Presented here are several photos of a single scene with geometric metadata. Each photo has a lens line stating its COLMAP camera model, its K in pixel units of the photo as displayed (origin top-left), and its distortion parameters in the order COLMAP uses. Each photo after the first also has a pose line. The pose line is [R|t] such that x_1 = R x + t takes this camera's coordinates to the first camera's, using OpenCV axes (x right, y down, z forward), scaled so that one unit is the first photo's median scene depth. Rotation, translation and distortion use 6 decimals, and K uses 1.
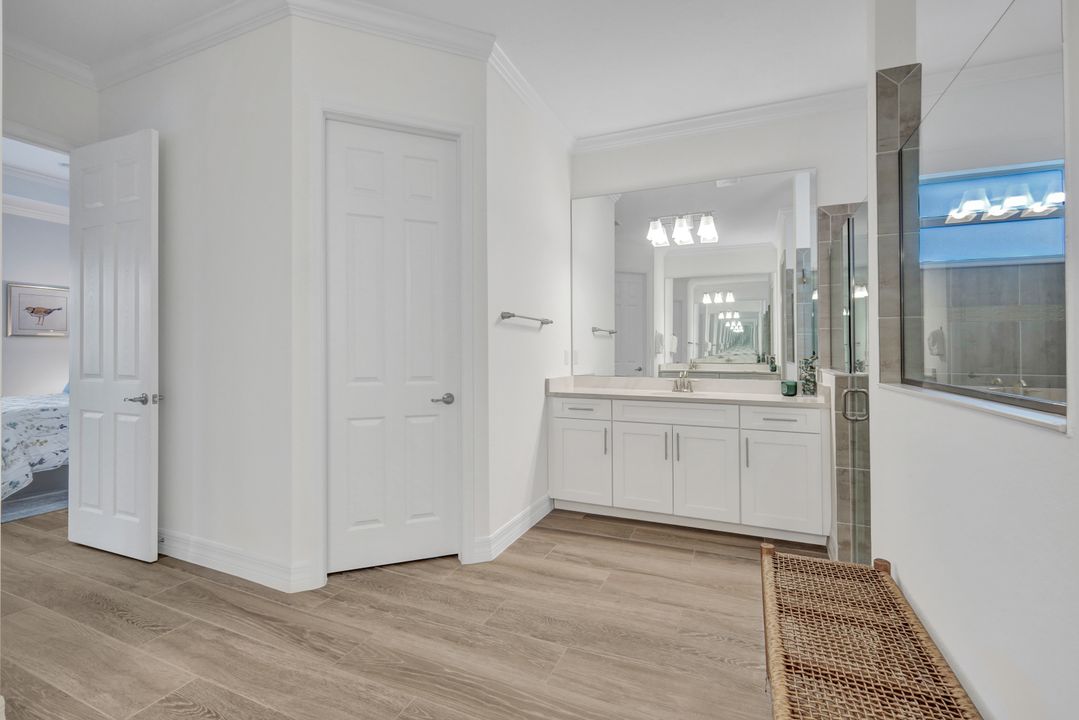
lens RADIAL K [[466.8, 0, 547.1], [0, 466.8, 359.6], [0, 0, 1]] dist [0.002163, 0.000122]
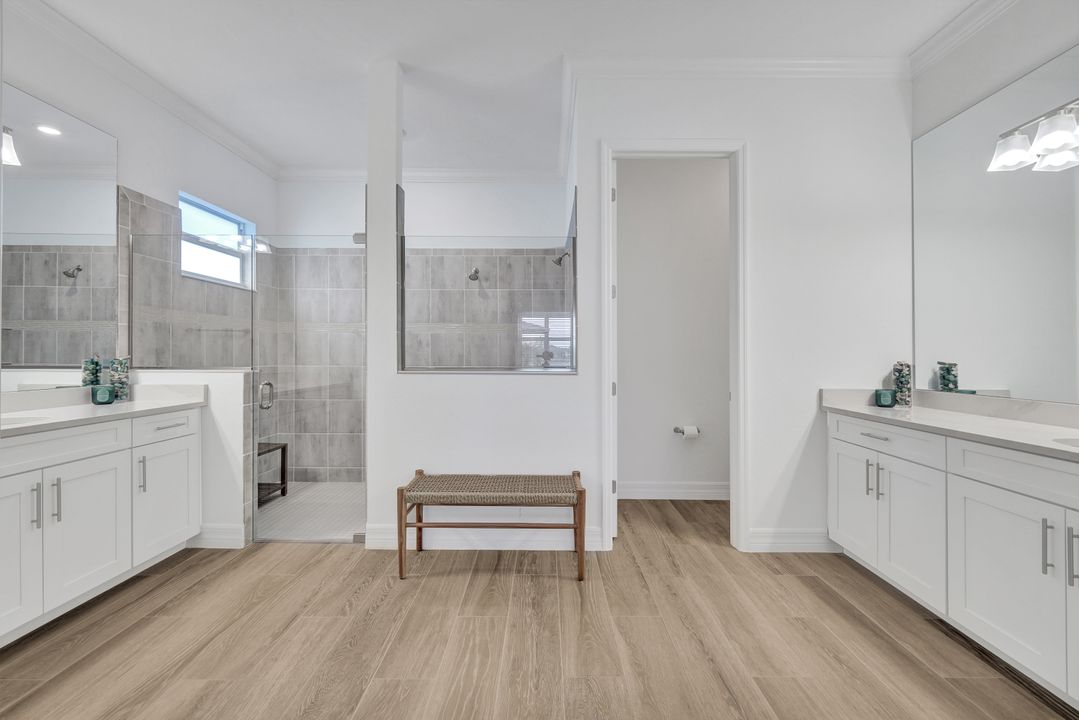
lens RADIAL K [[466.8, 0, 543.9], [0, 466.8, 350.4], [0, 0, 1]] dist [0.002163, 0.000122]
pose [[-0.380245, -0.000966, 0.924885, -0.722857], [0.007854, 0.999960, 0.004274, -0.018399], [-0.924853, 0.008889, -0.380222, 0.809463]]
